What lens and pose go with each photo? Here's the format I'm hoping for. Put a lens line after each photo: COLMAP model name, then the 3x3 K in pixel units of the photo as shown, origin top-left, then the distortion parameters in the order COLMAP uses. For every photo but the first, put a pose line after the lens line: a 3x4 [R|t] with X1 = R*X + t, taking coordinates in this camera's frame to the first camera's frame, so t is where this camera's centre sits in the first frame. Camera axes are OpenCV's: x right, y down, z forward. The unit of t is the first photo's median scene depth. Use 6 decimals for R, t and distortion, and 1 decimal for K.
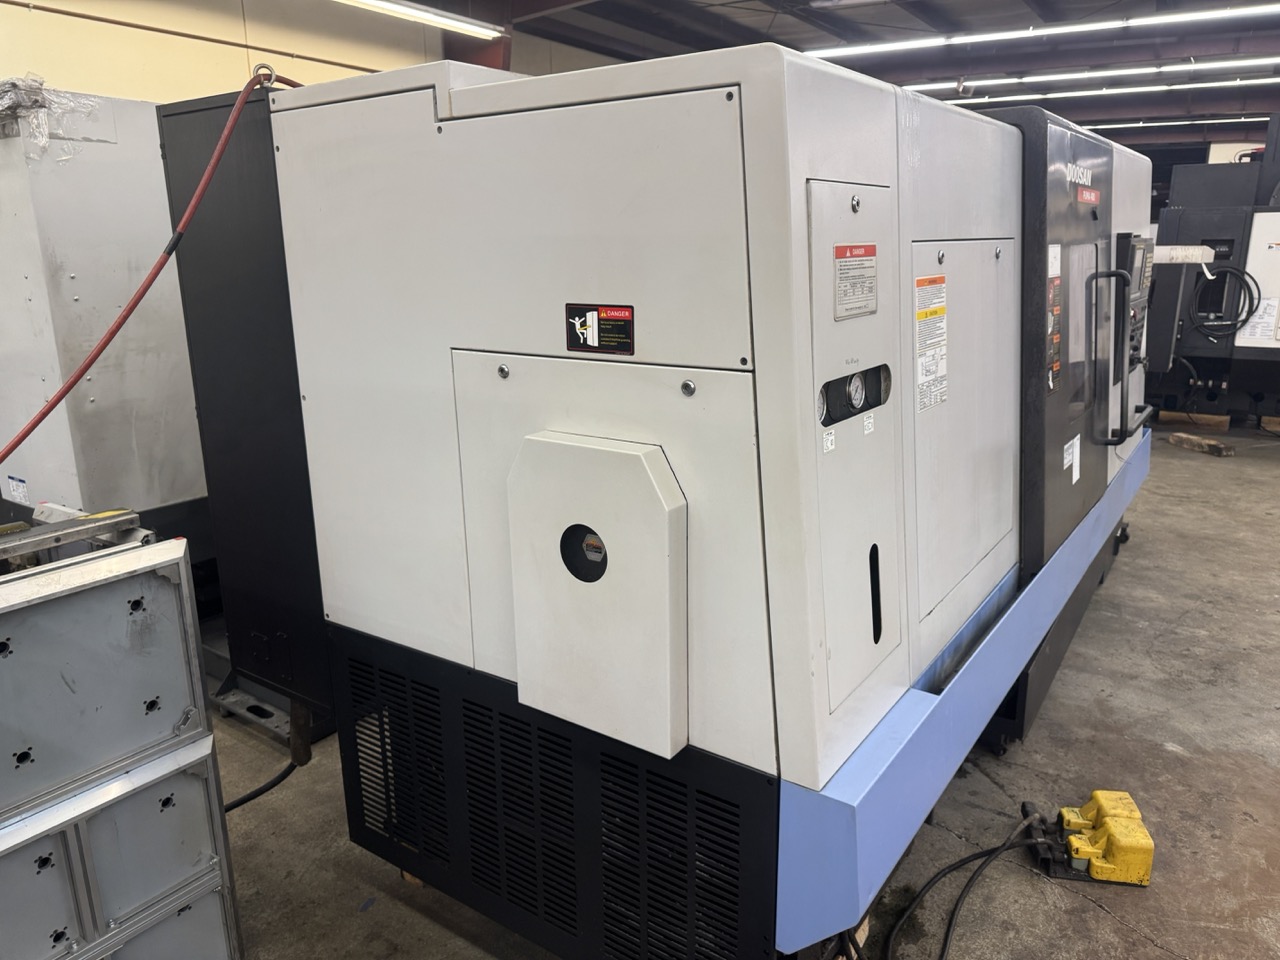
lens RADIAL K [[909.4, 0, 635.3], [0, 909.4, 480.0], [0, 0, 1]] dist [0.077922, -0.099602]
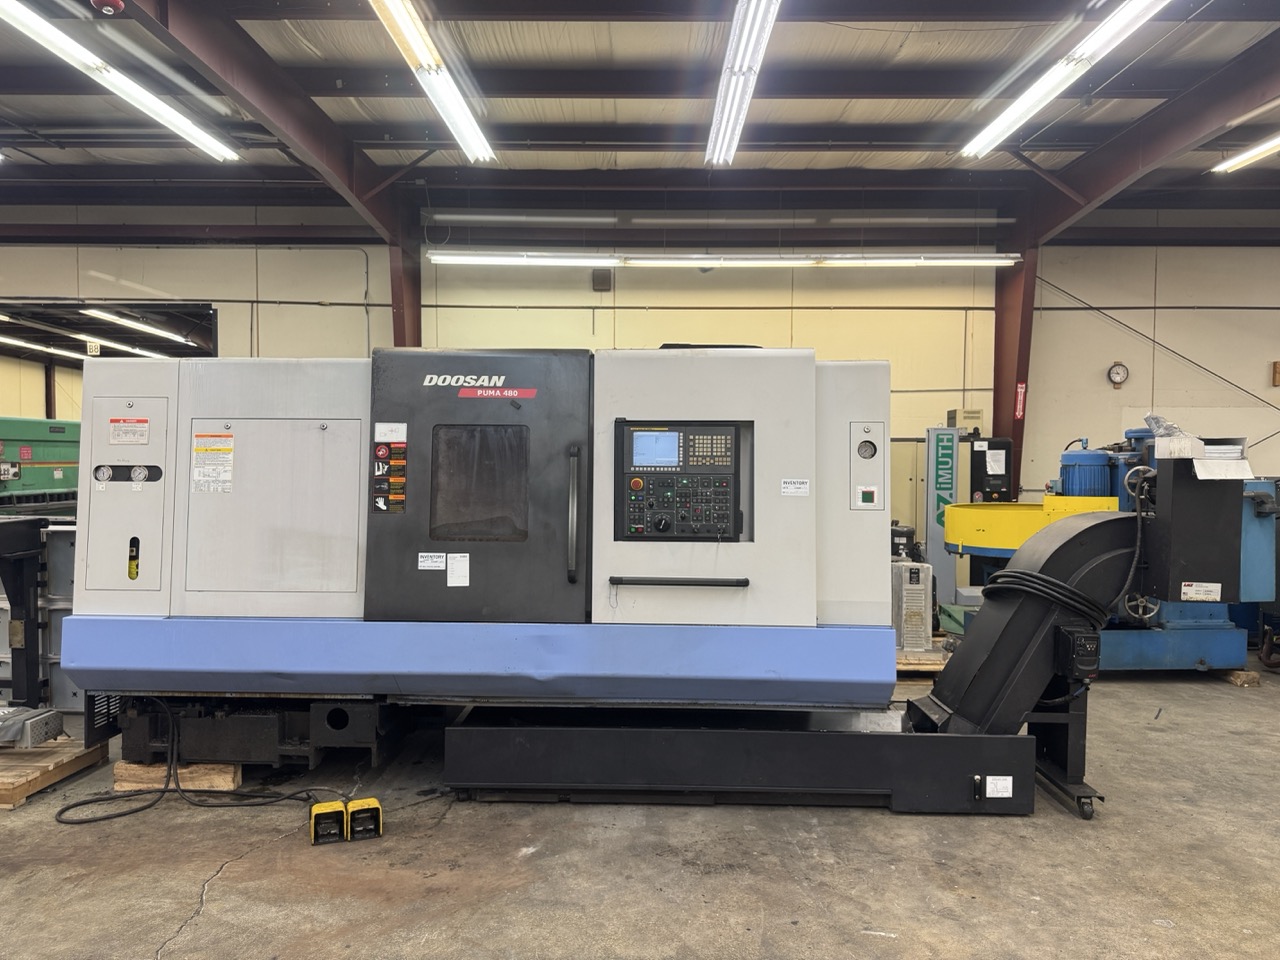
lens RADIAL K [[909.4, 0, 635.3], [0, 909.4, 480.0], [0, 0, 1]] dist [0.077922, -0.099602]
pose [[0.557007, 0.050951, -0.828943, 1.263485], [-0.225758, 0.969821, -0.092088, -0.066146], [0.799235, 0.238435, 0.551700, 0.291784]]
